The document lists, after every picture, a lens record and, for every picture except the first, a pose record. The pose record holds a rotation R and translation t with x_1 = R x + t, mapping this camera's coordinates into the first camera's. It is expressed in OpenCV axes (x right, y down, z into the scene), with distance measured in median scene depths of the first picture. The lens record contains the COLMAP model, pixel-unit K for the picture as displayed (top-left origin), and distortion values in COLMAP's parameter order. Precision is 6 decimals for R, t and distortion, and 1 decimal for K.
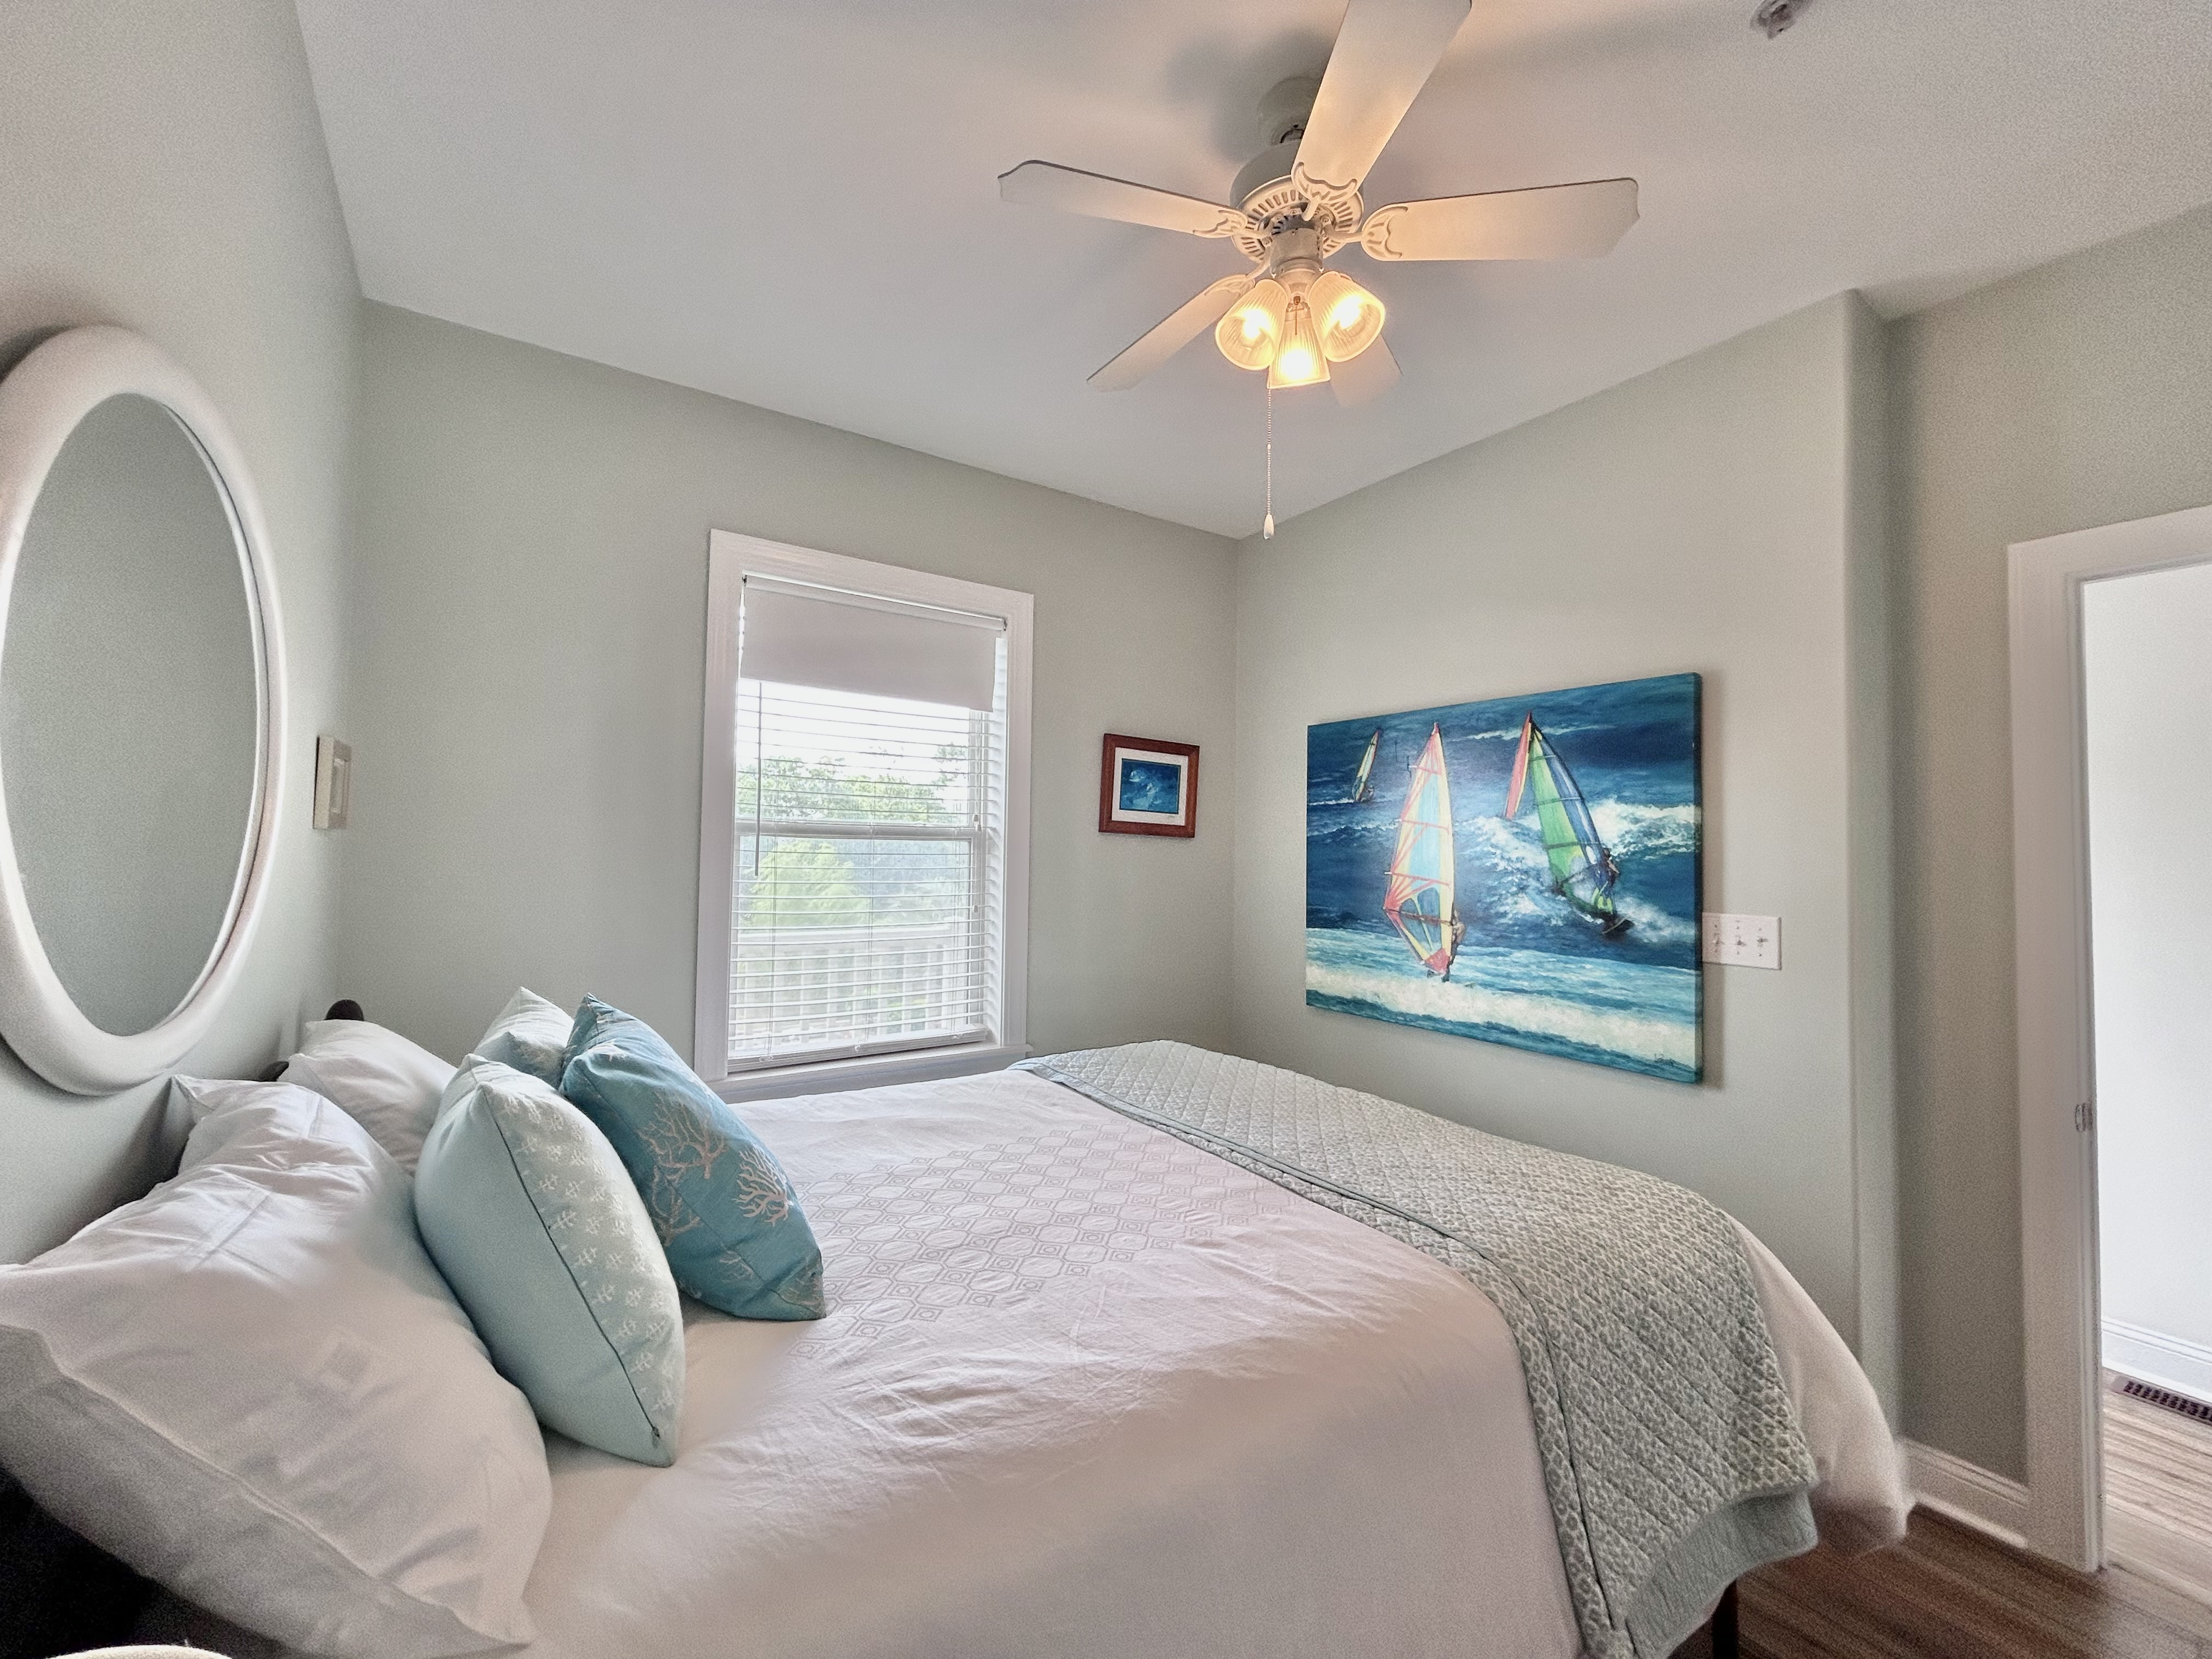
lens RADIAL K [[906.2, 0, 1103.3], [0, 906.2, 822.5], [0, 0, 1]] dist [0.001691, -0.000091]
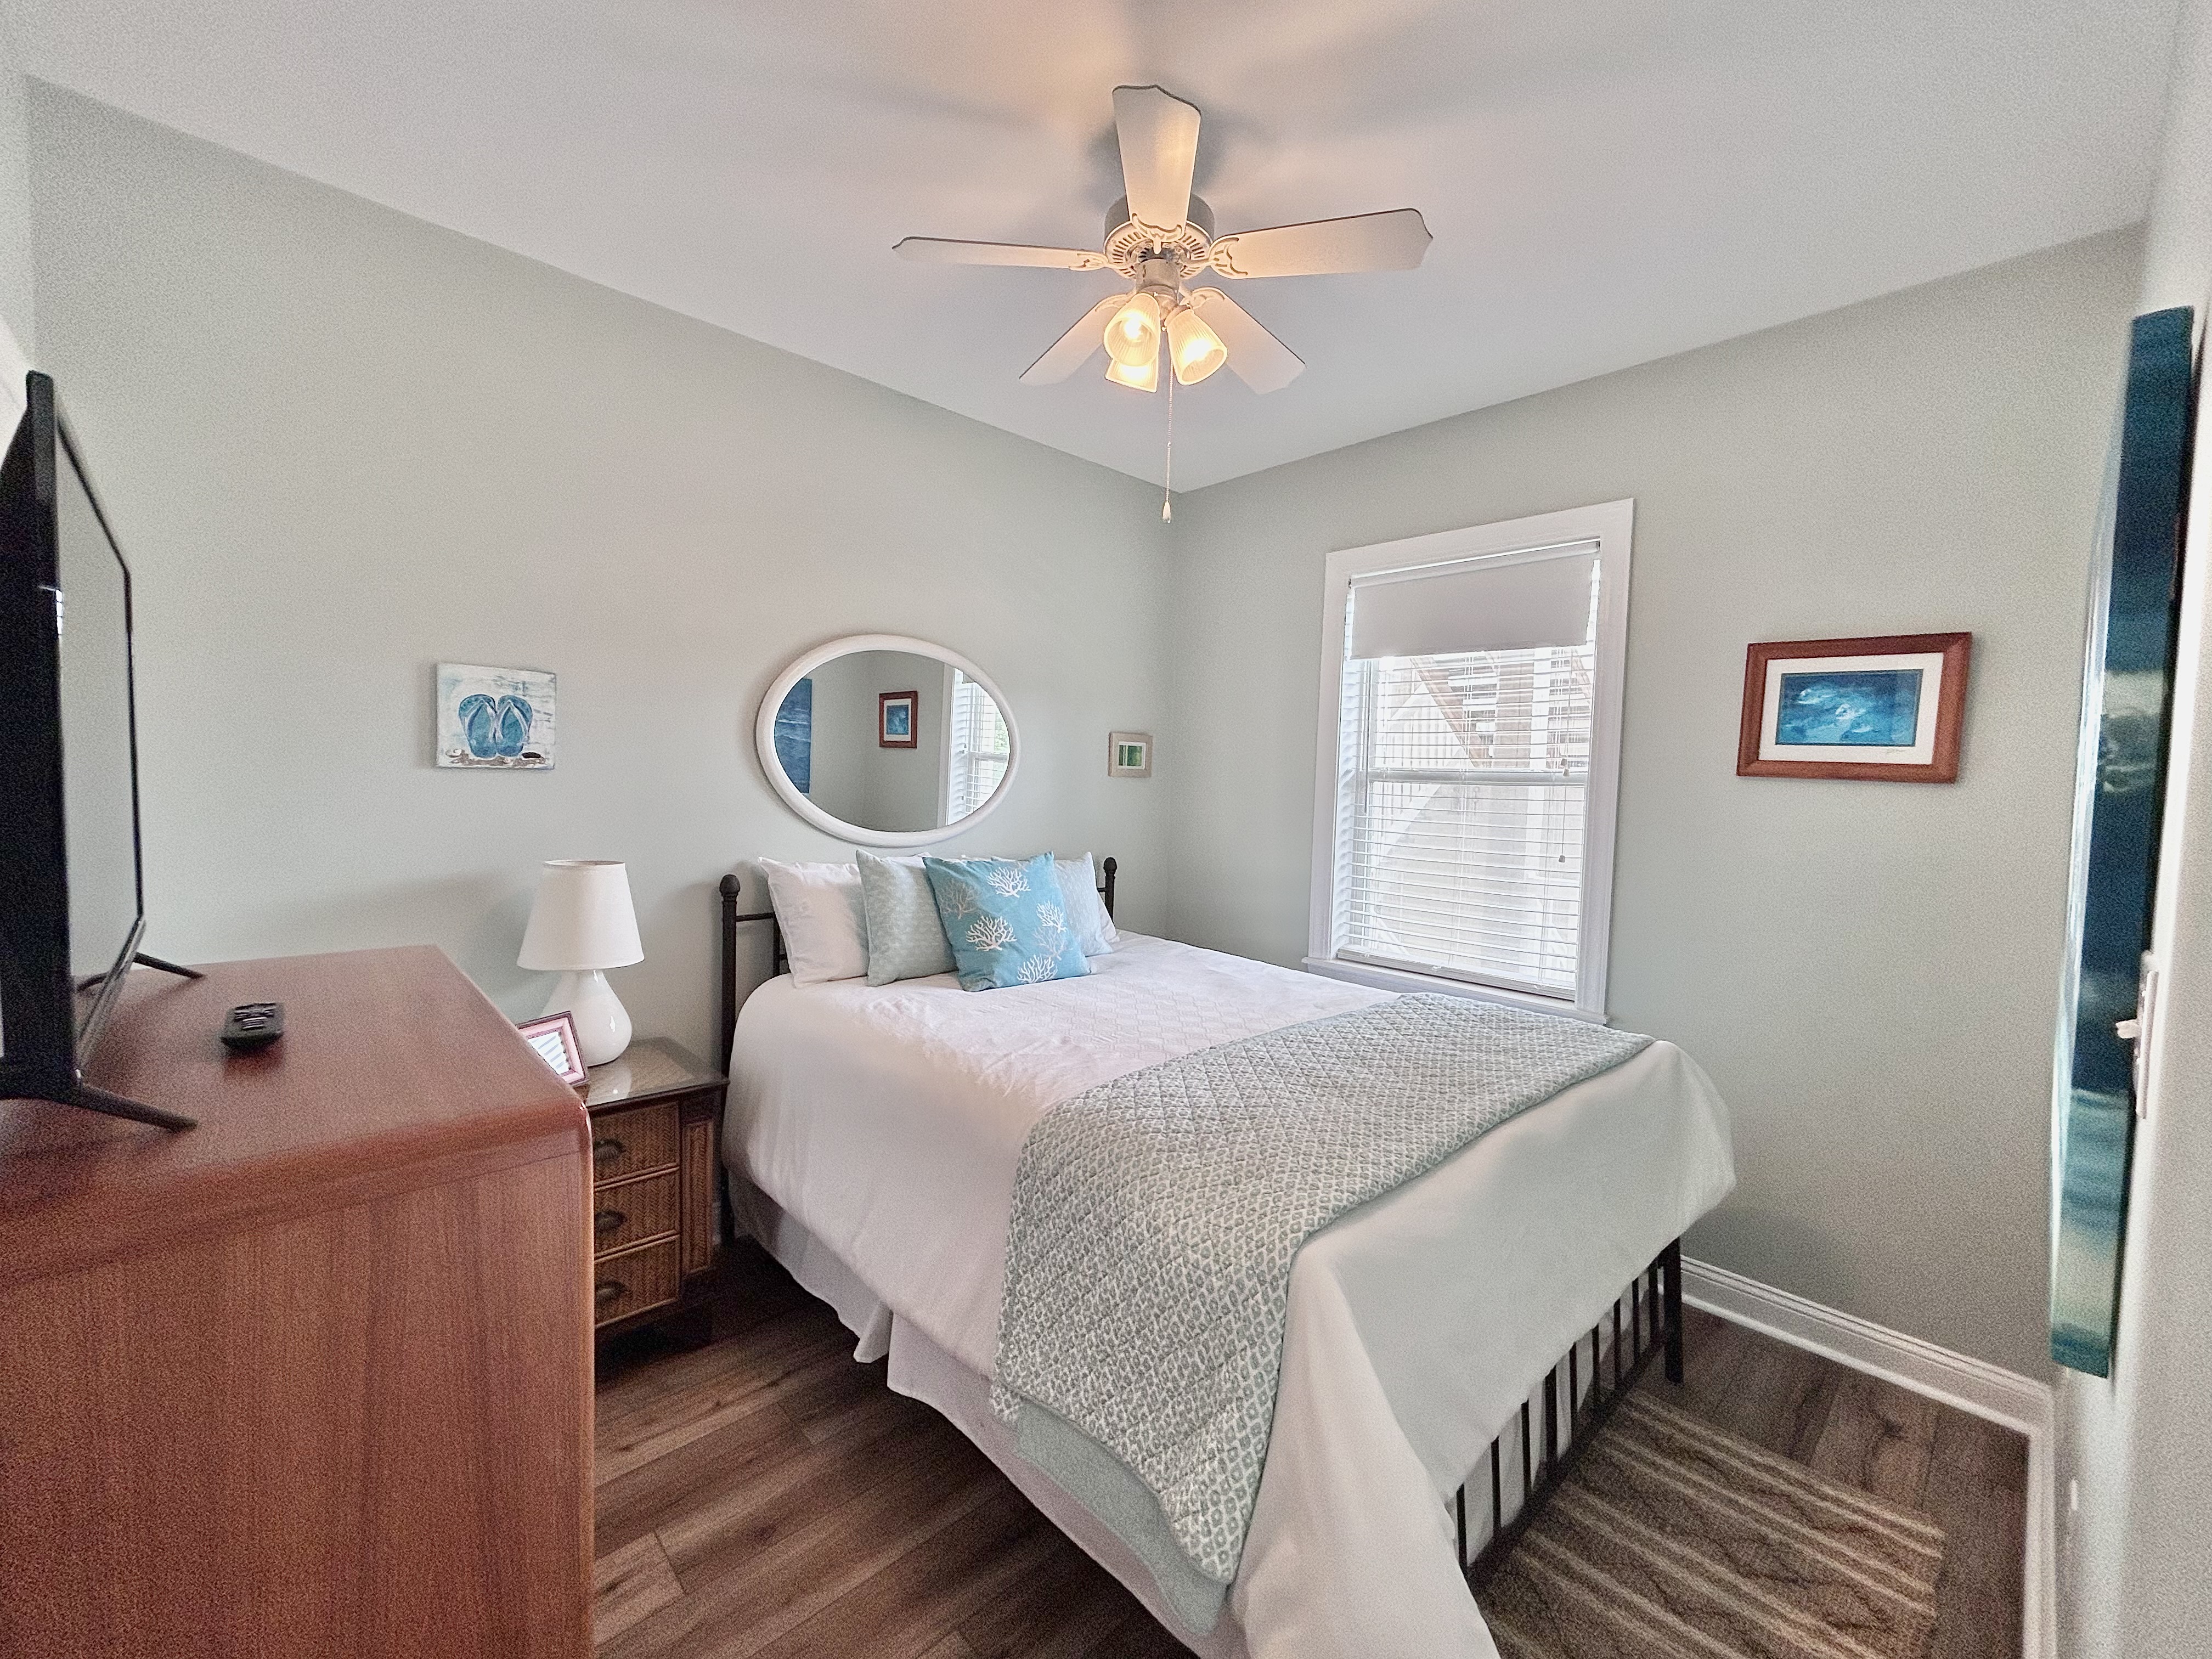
lens RADIAL K [[906.2, 0, 1099.5], [0, 906.2, 827.4], [0, 0, 1]] dist [0.001691, -0.000091]
pose [[0.145521, 0.039771, -0.988555, 0.667411], [0.000287, 0.999190, 0.040241, 0.022937], [0.989355, -0.006140, 0.145392, 0.355958]]
